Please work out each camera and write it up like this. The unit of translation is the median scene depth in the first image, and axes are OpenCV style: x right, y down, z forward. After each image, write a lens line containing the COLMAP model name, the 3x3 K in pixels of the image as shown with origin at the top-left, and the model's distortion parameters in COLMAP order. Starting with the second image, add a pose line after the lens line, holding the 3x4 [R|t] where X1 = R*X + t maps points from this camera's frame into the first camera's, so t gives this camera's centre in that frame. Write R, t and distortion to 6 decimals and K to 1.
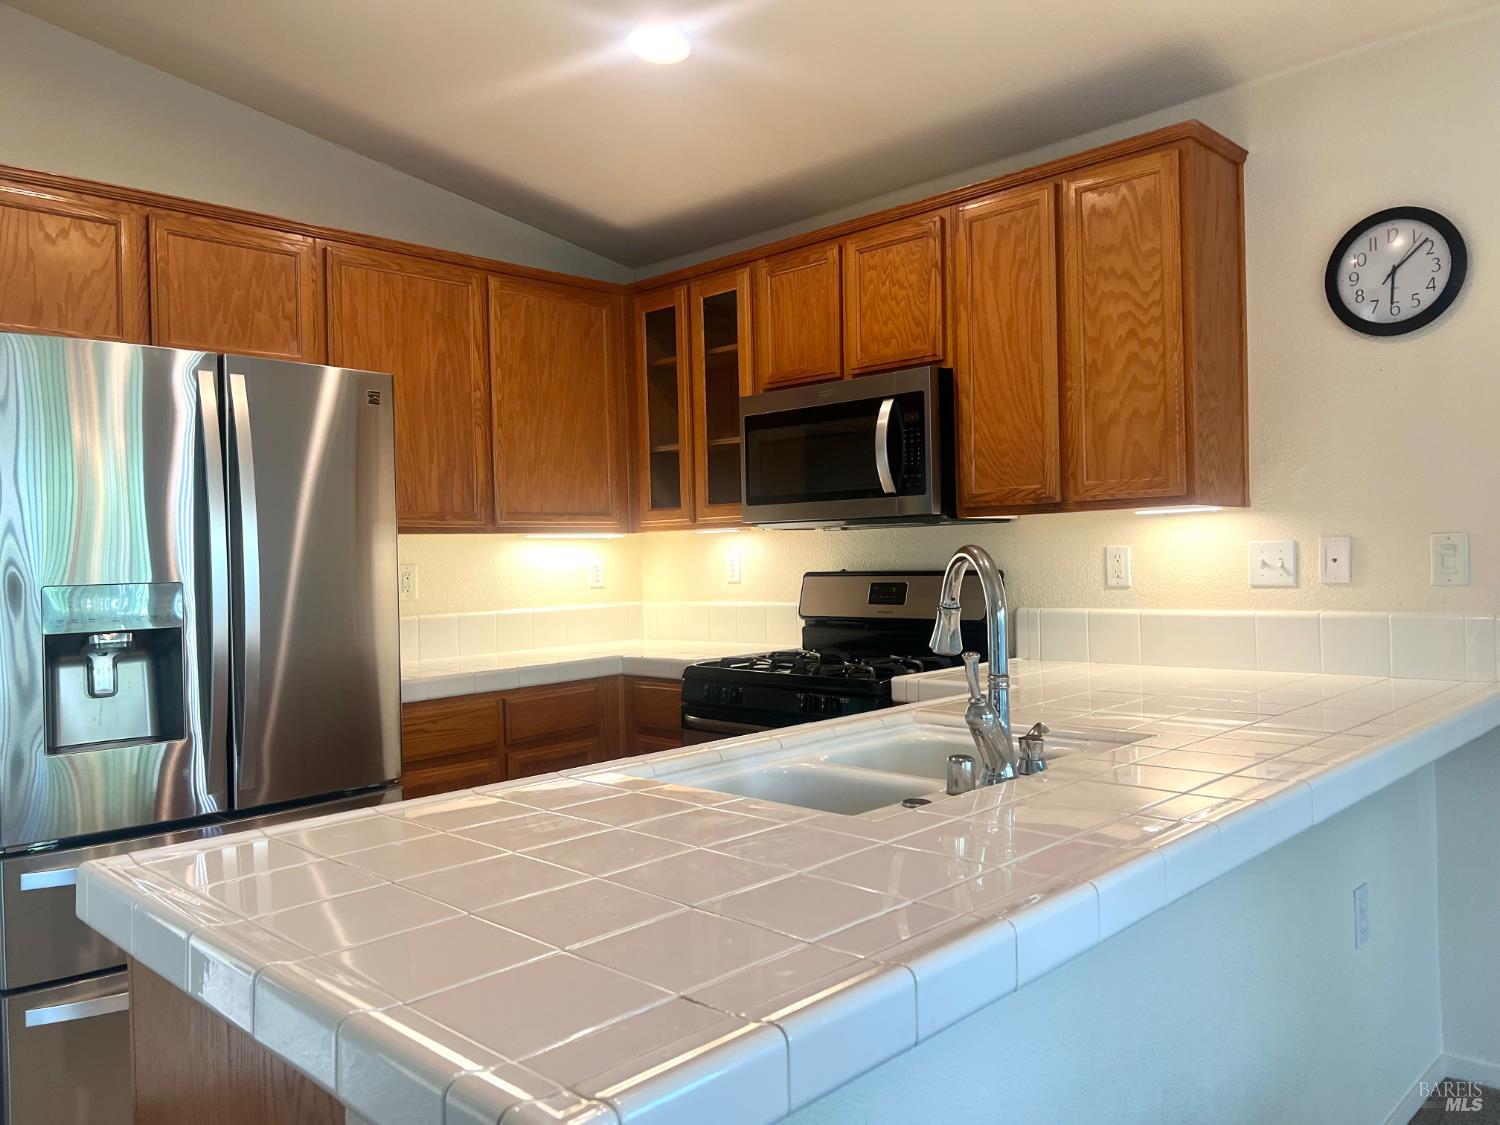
lens RADIAL K [[1116.7, 0, 745.3], [0, 1116.7, 562.6], [0, 0, 1]] dist [0.044719, -0.052552]
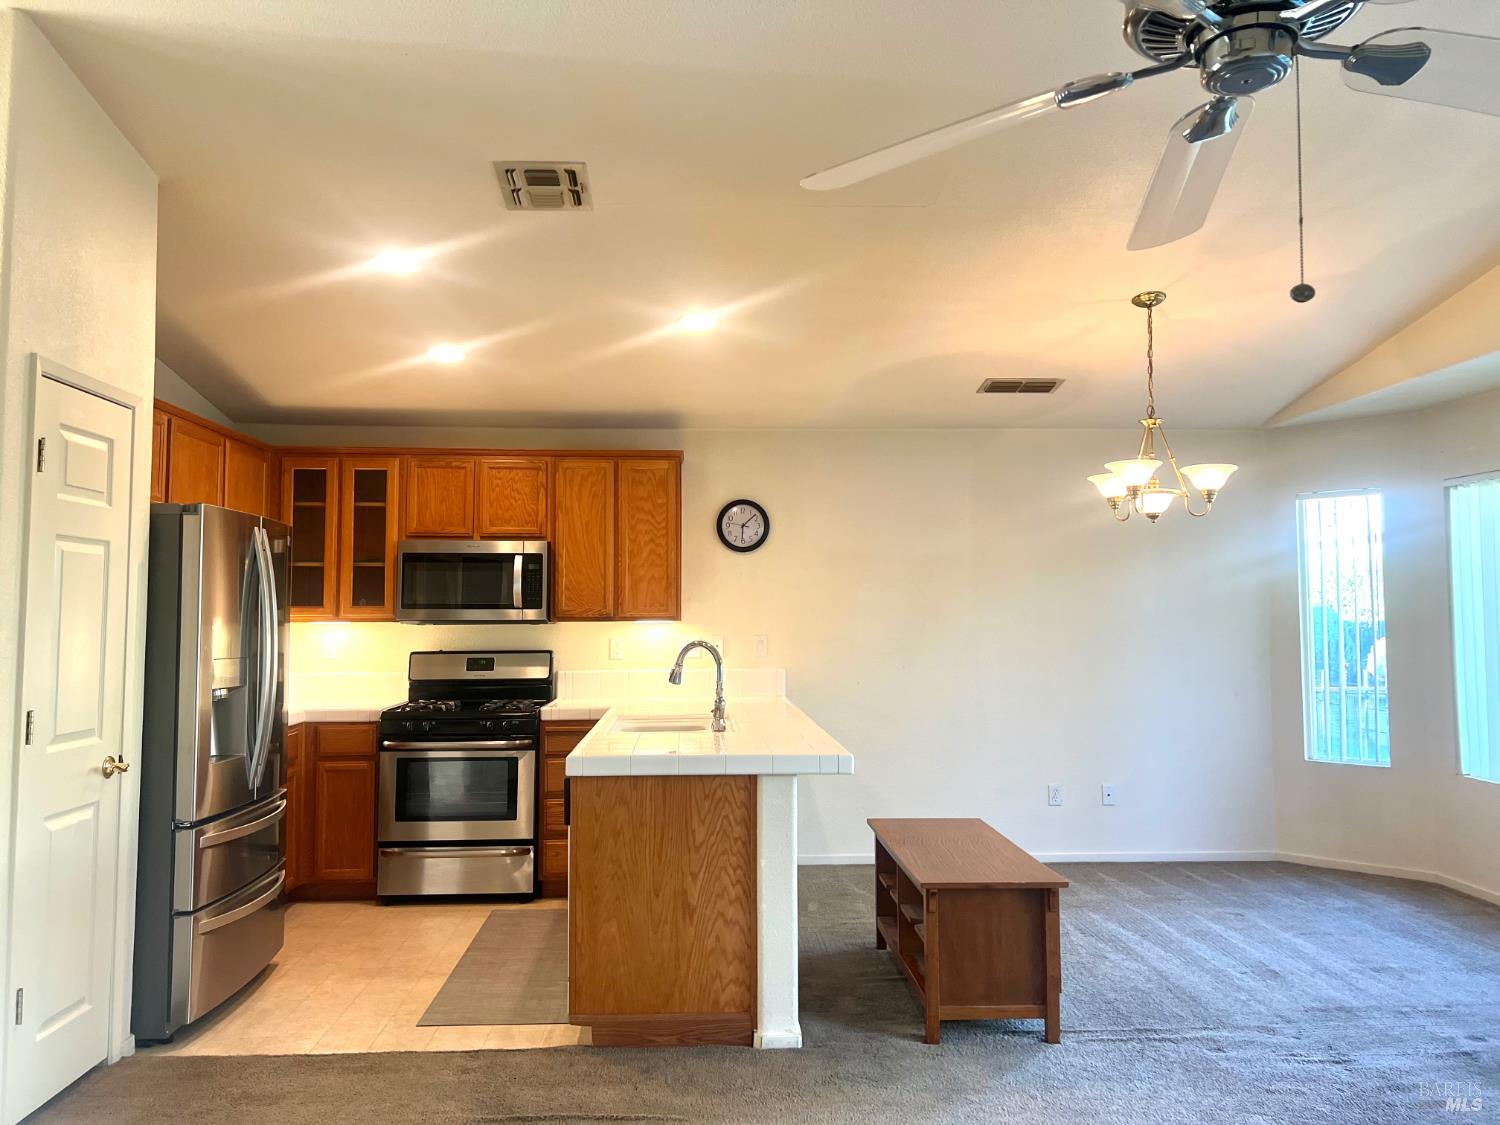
lens RADIAL K [[1116.7, 0, 744.2], [0, 1116.7, 558.0], [0, 0, 1]] dist [0.044719, -0.052552]
pose [[0.667688, 0.066928, 0.741427, -1.010045], [-0.009158, 0.996614, -0.081716, 0.002802], [-0.744385, 0.047770, 0.666040, -0.496958]]
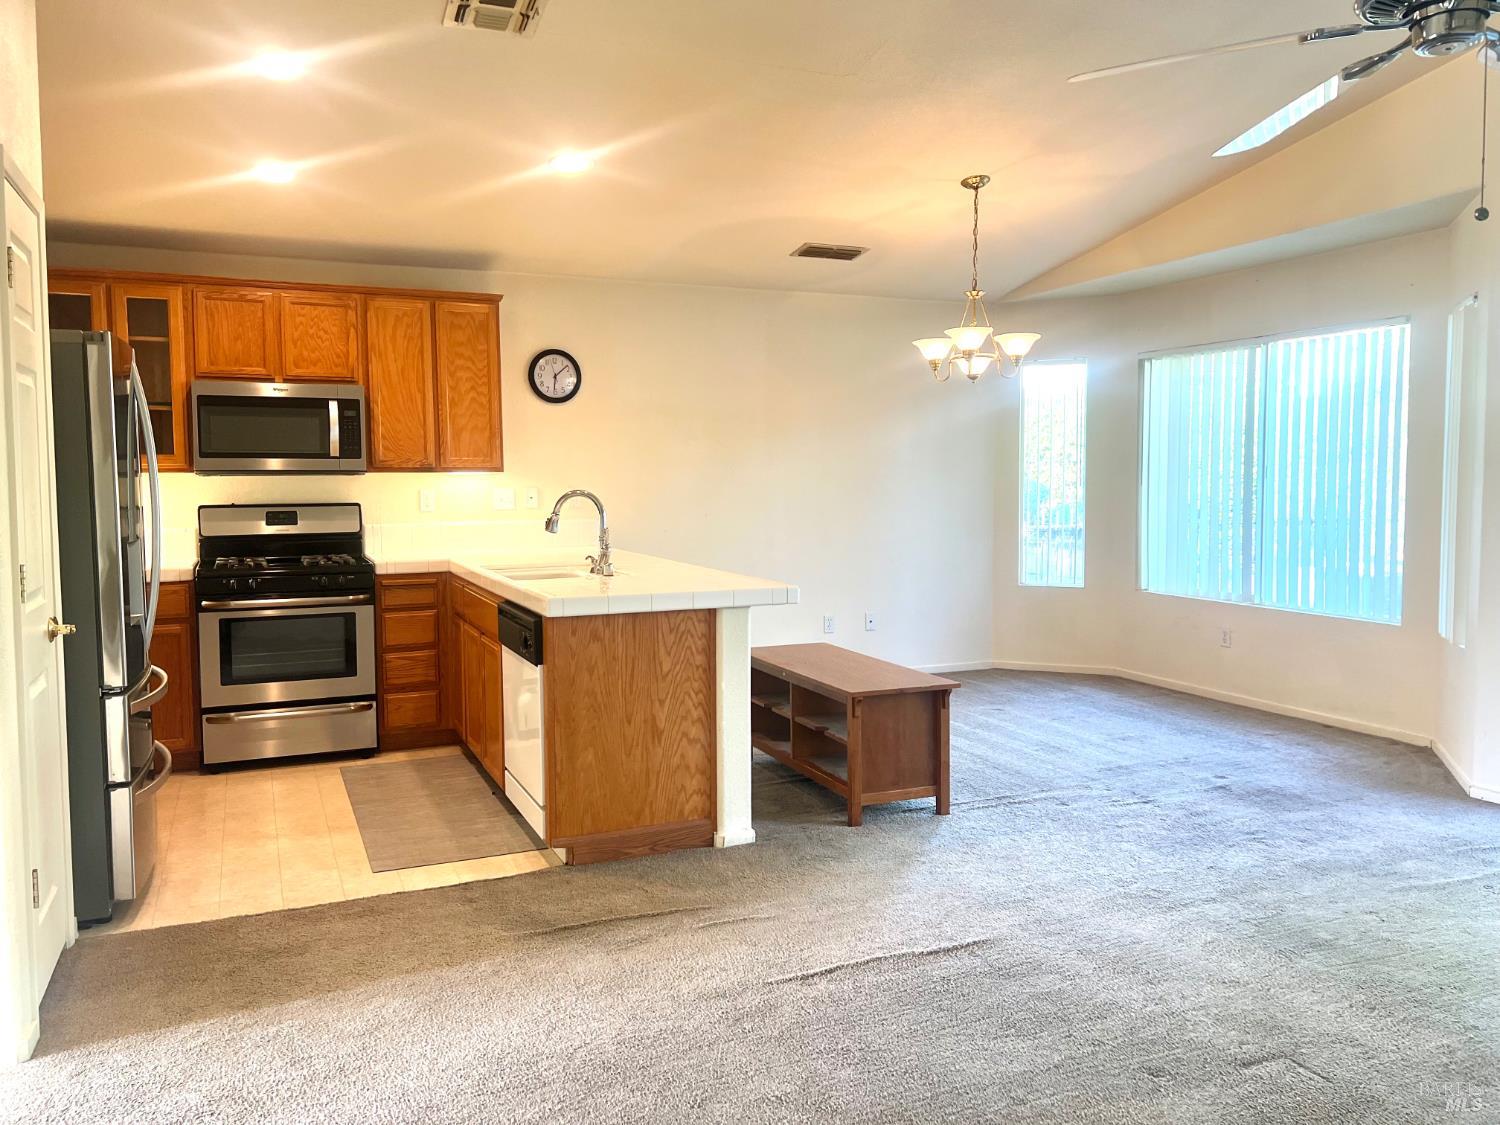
lens RADIAL K [[1116.7, 0, 744.5], [0, 1116.7, 552.5], [0, 0, 1]] dist [0.044719, -0.052552]
pose [[0.360691, -0.038517, 0.931890, -1.288532], [0.005762, 0.999220, 0.039070, 0.020976], [-0.932668, -0.008723, 0.360632, -0.201798]]
